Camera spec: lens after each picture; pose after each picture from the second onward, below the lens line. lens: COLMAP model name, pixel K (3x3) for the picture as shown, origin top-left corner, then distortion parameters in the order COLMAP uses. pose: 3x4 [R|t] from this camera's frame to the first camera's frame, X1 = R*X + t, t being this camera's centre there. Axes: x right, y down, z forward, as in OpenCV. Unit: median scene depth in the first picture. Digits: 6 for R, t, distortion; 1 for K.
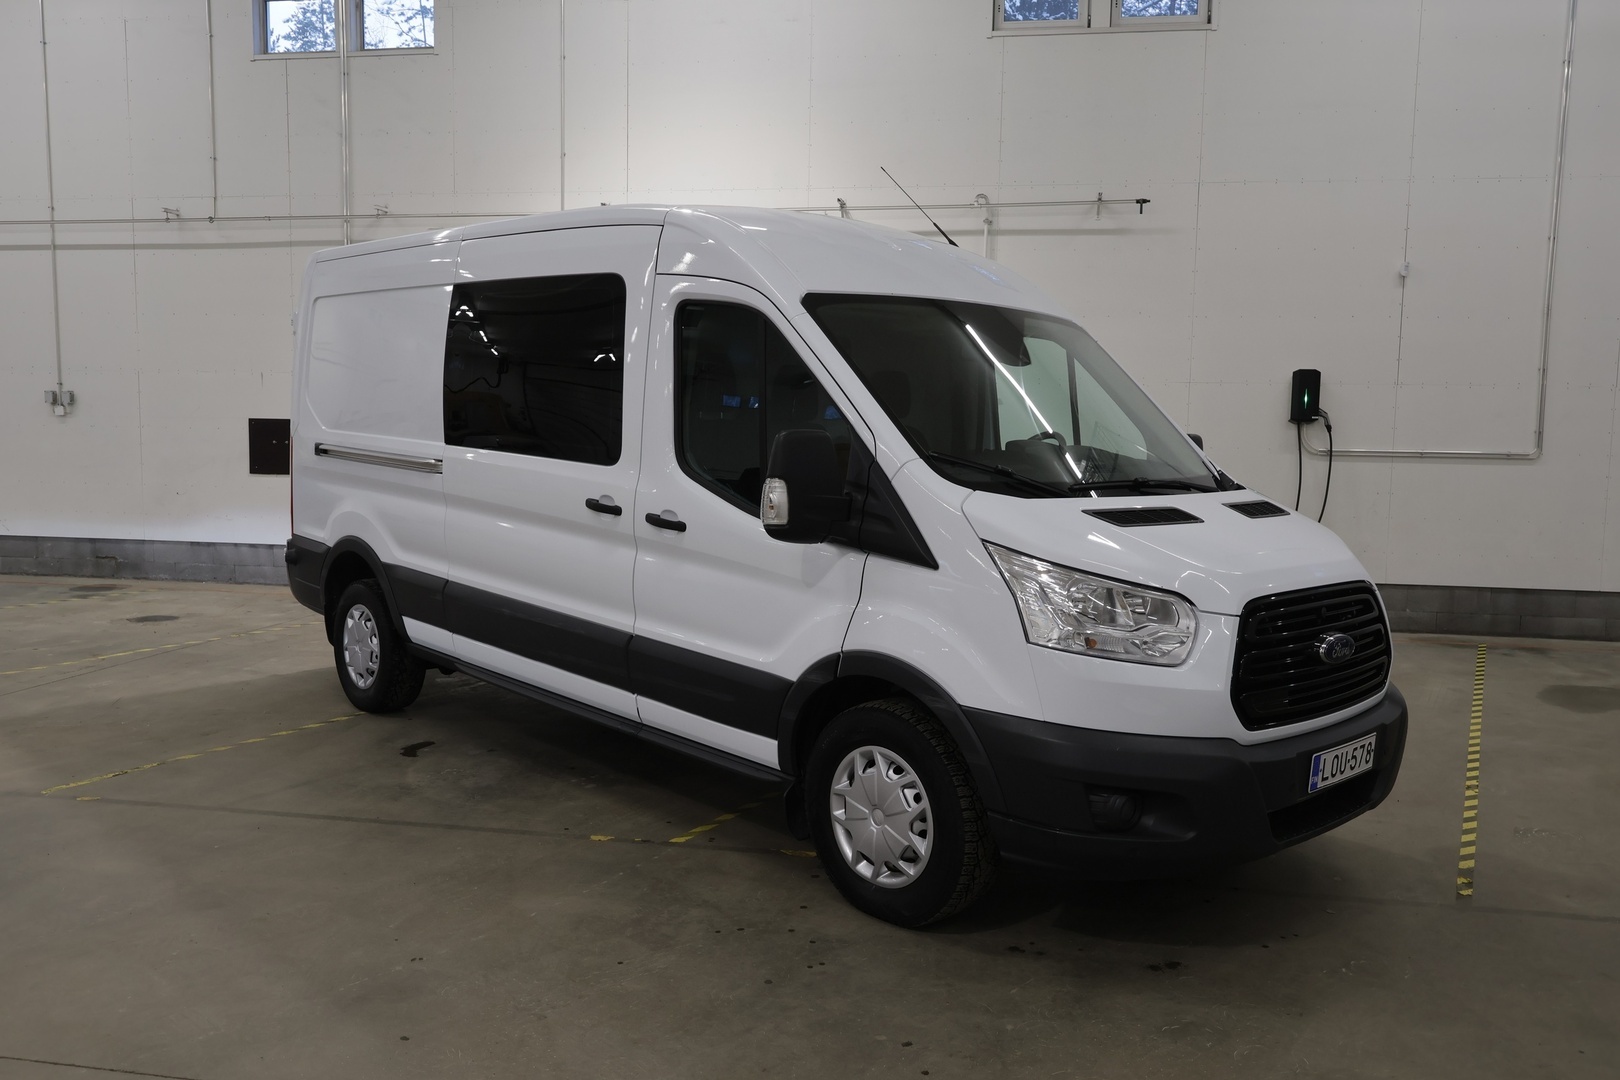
lens RADIAL K [[1247.5, 0, 810.0], [0, 1247.5, 540.0], [0, 0, 1]] dist [0.000506, 0.001718]
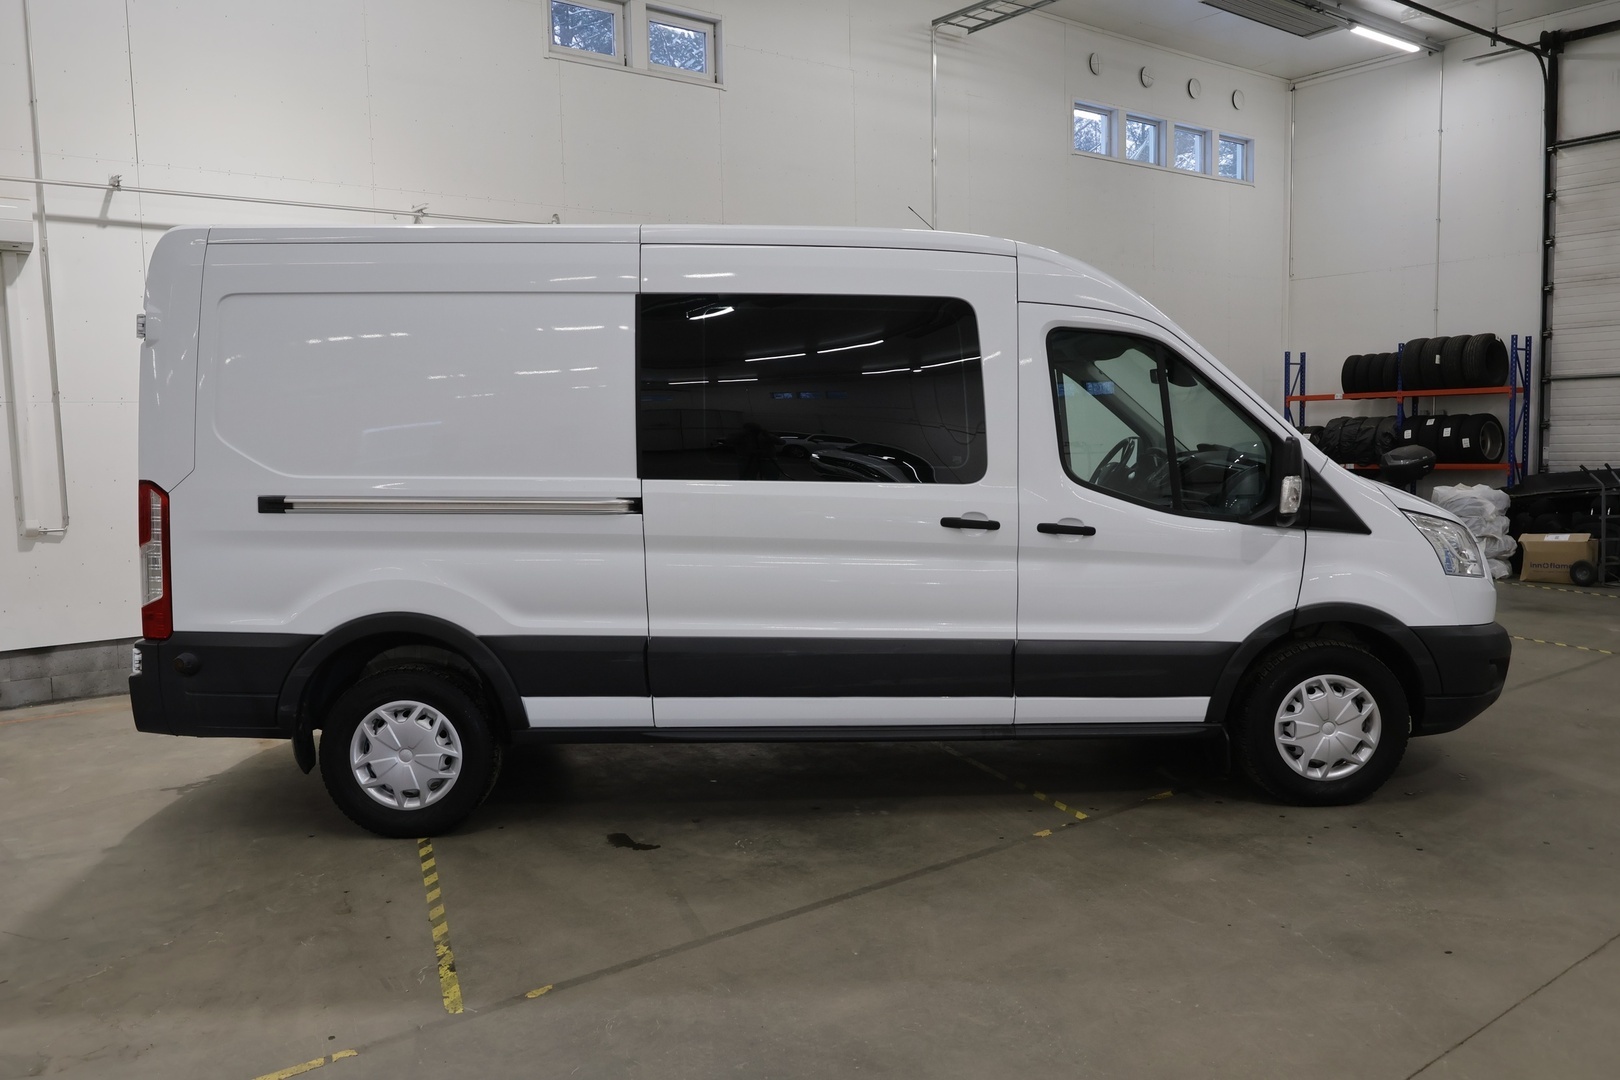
lens RADIAL K [[1247.5, 0, 810.0], [0, 1247.5, 540.0], [0, 0, 1]] dist [0.000506, 0.001718]
pose [[0.670274, -0.093782, 0.736165, -0.928745], [0.104716, 0.994010, 0.031286, -0.054391], [-0.734689, 0.056118, 0.676079, 0.367345]]
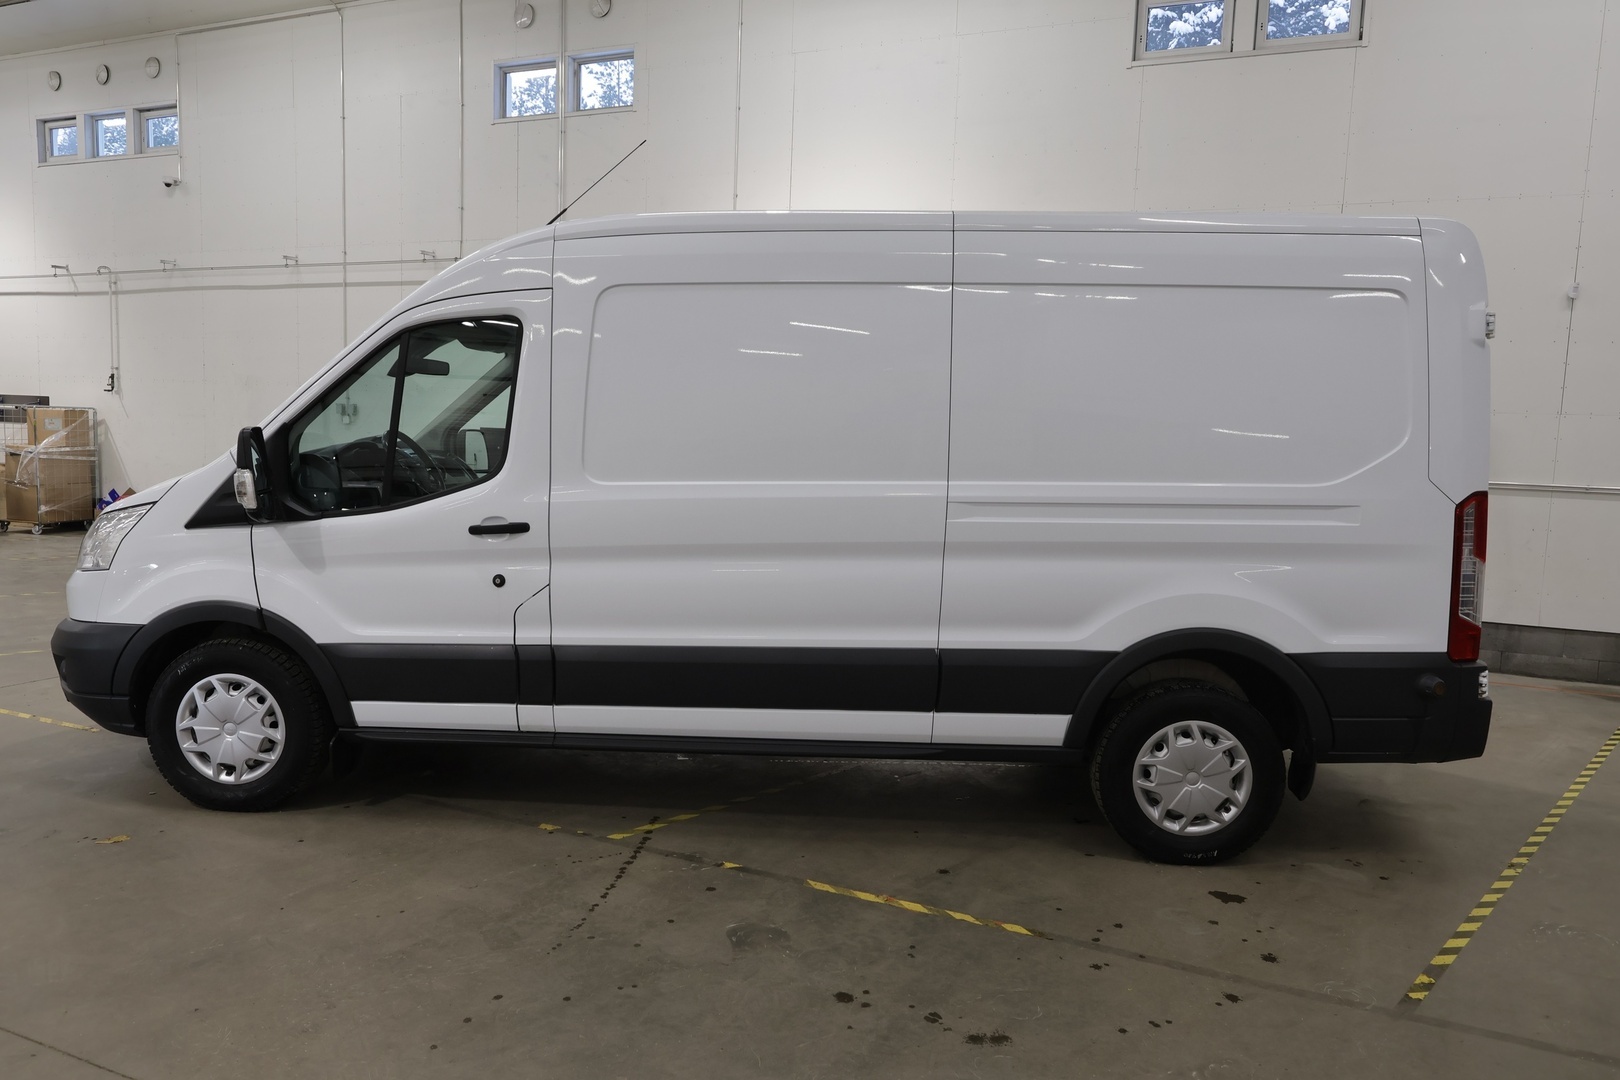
lens RADIAL K [[1102.4, 0, 812.5], [0, 1102.4, 543.9], [0, 0, 1]] dist [0.000884, 0.001332]
pose [[0.972135, 0.043737, -0.230306, 0.223641], [-0.043954, 0.999025, 0.004191, -0.012179], [0.230265, 0.006048, 0.973109, 0.125363]]
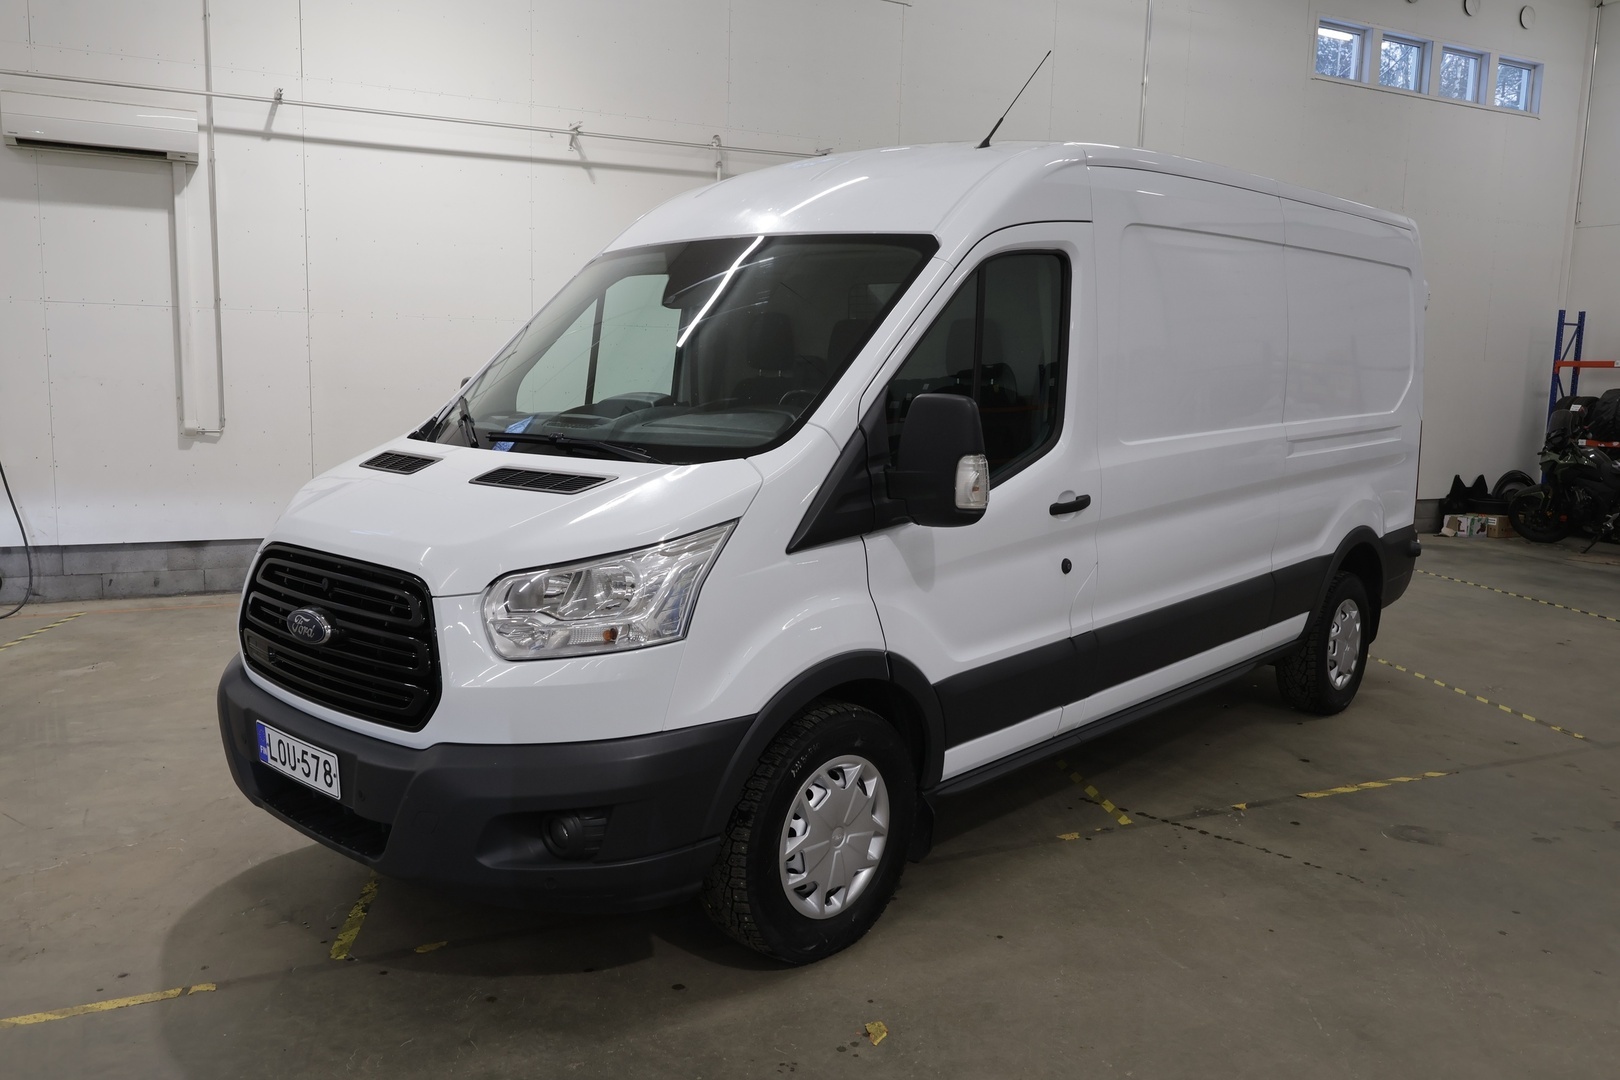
lens RADIAL K [[1247.5, 0, 810.0], [0, 1247.5, 540.0], [0, 0, 1]] dist [0.000506, 0.001718]
pose [[0.805668, -0.073432, 0.587799, -0.753404], [0.044102, 0.996968, 0.064100, -0.044316], [-0.590724, -0.025720, 0.806464, 0.323514]]
